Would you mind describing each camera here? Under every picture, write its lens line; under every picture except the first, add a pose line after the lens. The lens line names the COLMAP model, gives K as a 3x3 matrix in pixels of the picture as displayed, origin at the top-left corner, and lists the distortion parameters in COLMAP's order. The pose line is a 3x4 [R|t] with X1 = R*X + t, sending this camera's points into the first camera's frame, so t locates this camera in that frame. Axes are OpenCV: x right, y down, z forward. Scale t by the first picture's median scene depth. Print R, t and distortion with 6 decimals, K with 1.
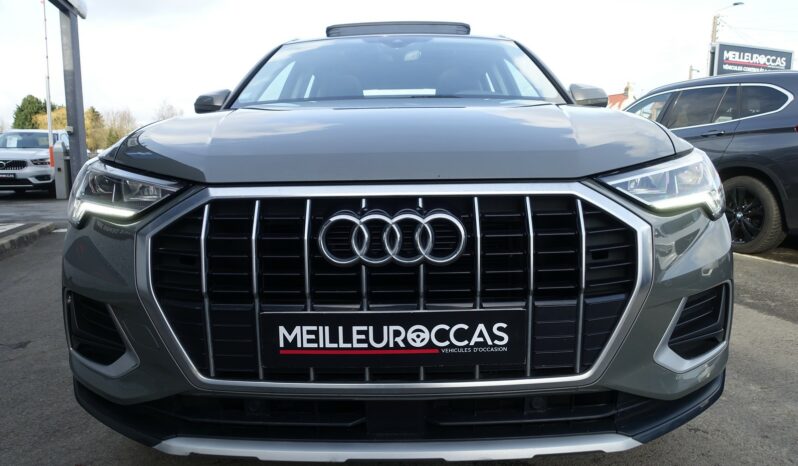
lens RADIAL K [[545.0, 0, 399.0], [0, 545.0, 233.0], [0, 0, 1]] dist [-0.003800, 0.001622]
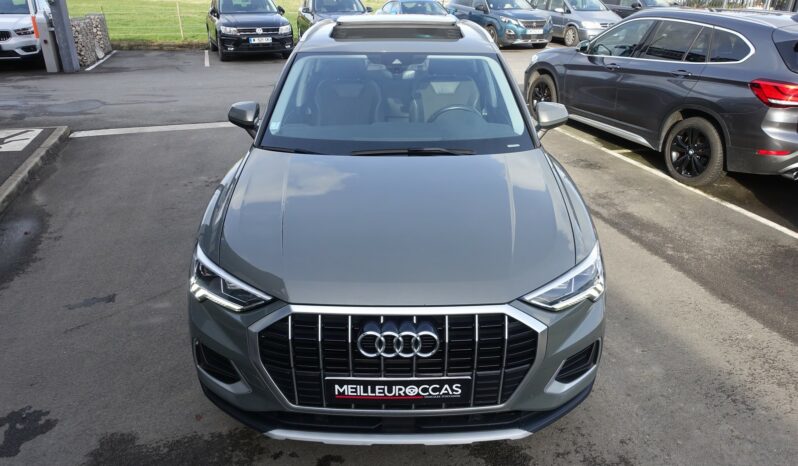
lens RADIAL K [[545.0, 0, 399.0], [0, 545.0, 233.0], [0, 0, 1]] dist [-0.003800, 0.001622]
pose [[0.999689, 0.010206, 0.022765, -0.052261], [-0.016211, 0.959346, 0.281768, -0.794950], [-0.018964, -0.282050, 0.959212, -0.576702]]
